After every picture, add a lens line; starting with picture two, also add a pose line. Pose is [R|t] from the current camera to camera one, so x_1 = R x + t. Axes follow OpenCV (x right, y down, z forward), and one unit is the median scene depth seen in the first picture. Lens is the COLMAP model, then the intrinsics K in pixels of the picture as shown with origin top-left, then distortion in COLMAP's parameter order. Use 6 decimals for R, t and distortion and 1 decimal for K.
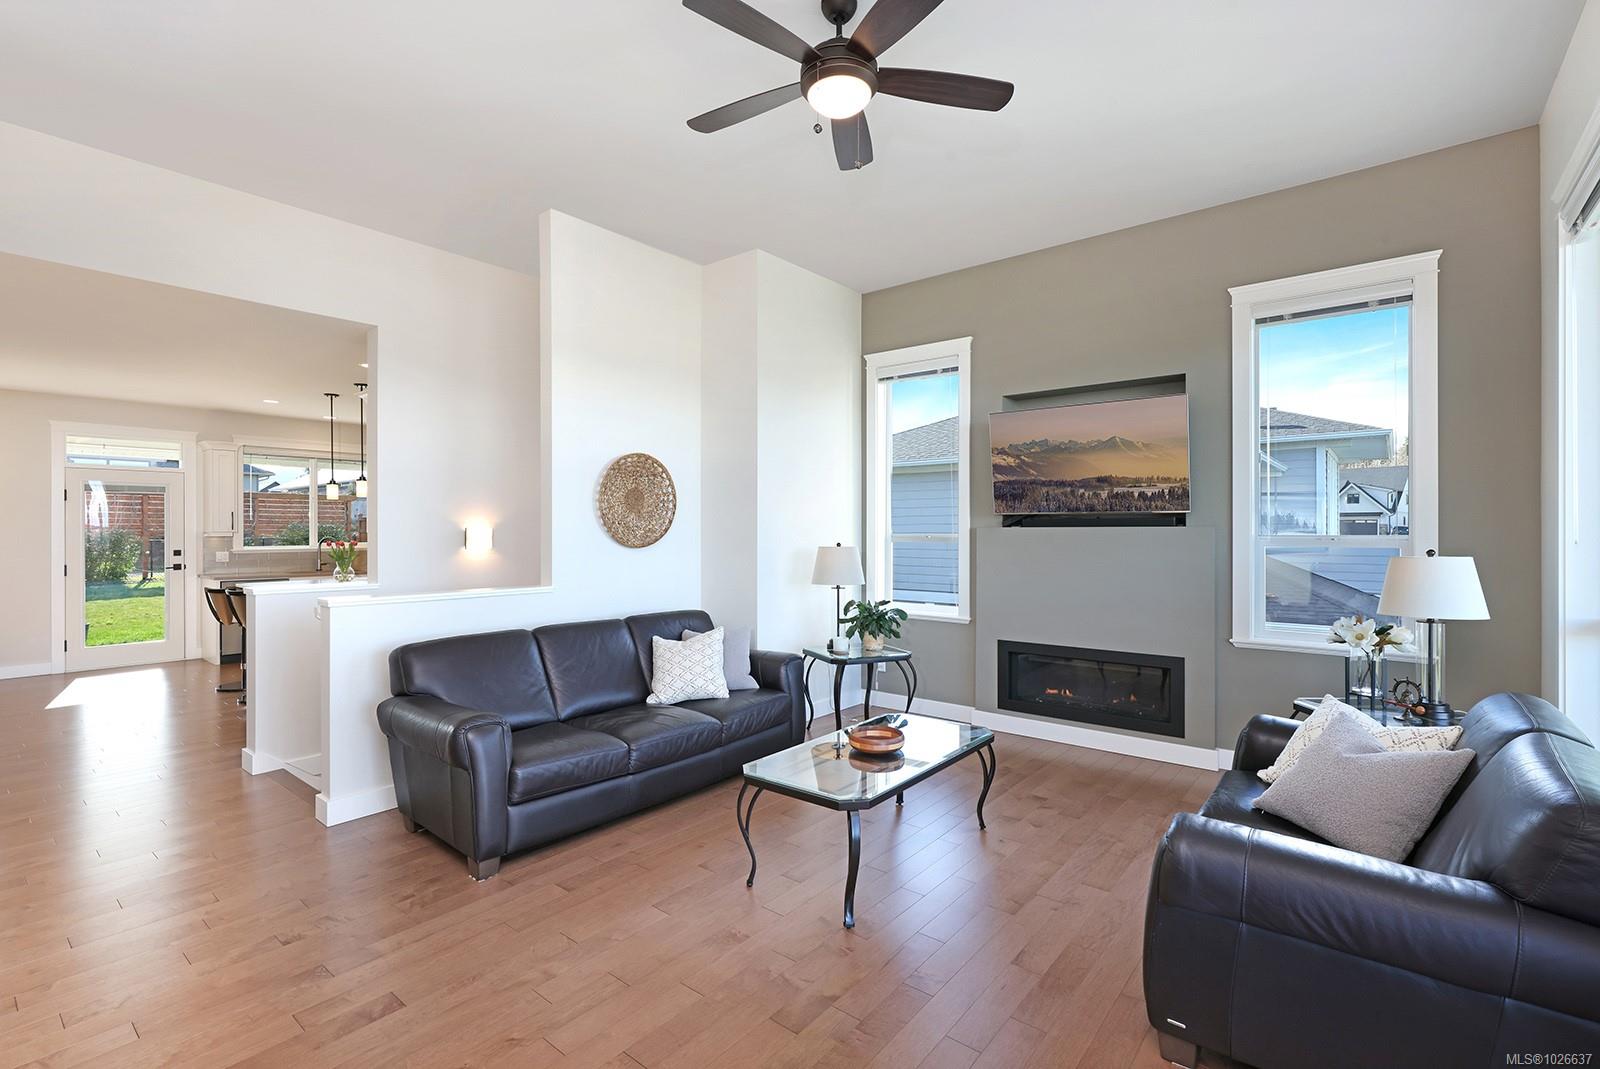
lens RADIAL K [[727.1, 0, 797.7], [0, 727.1, 529.0], [0, 0, 1]] dist [0.018707, -0.000539]
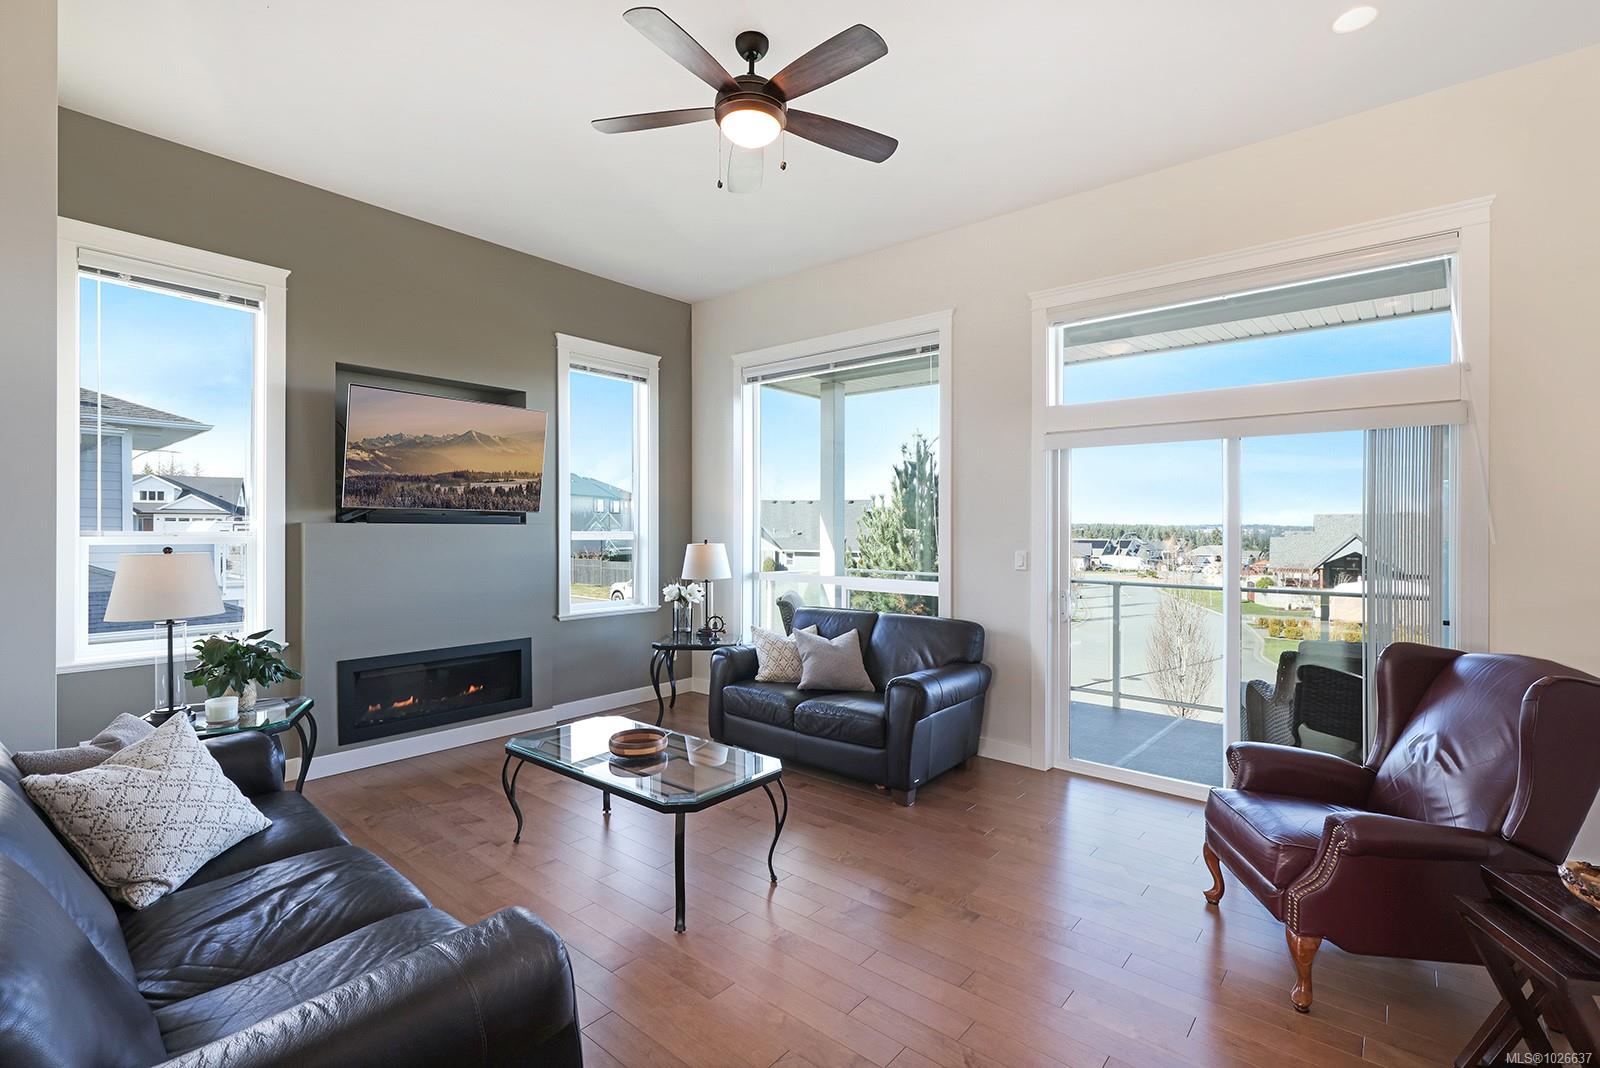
lens RADIAL K [[727.1, 0, 797.7], [0, 727.1, 528.5], [0, 0, 1]] dist [0.018707, -0.000539]
pose [[0.028176, -0.000003, 0.999603, -0.565440], [-0.008600, 0.999963, 0.000245, -0.000968], [-0.999566, -0.008604, 0.028175, 0.499466]]
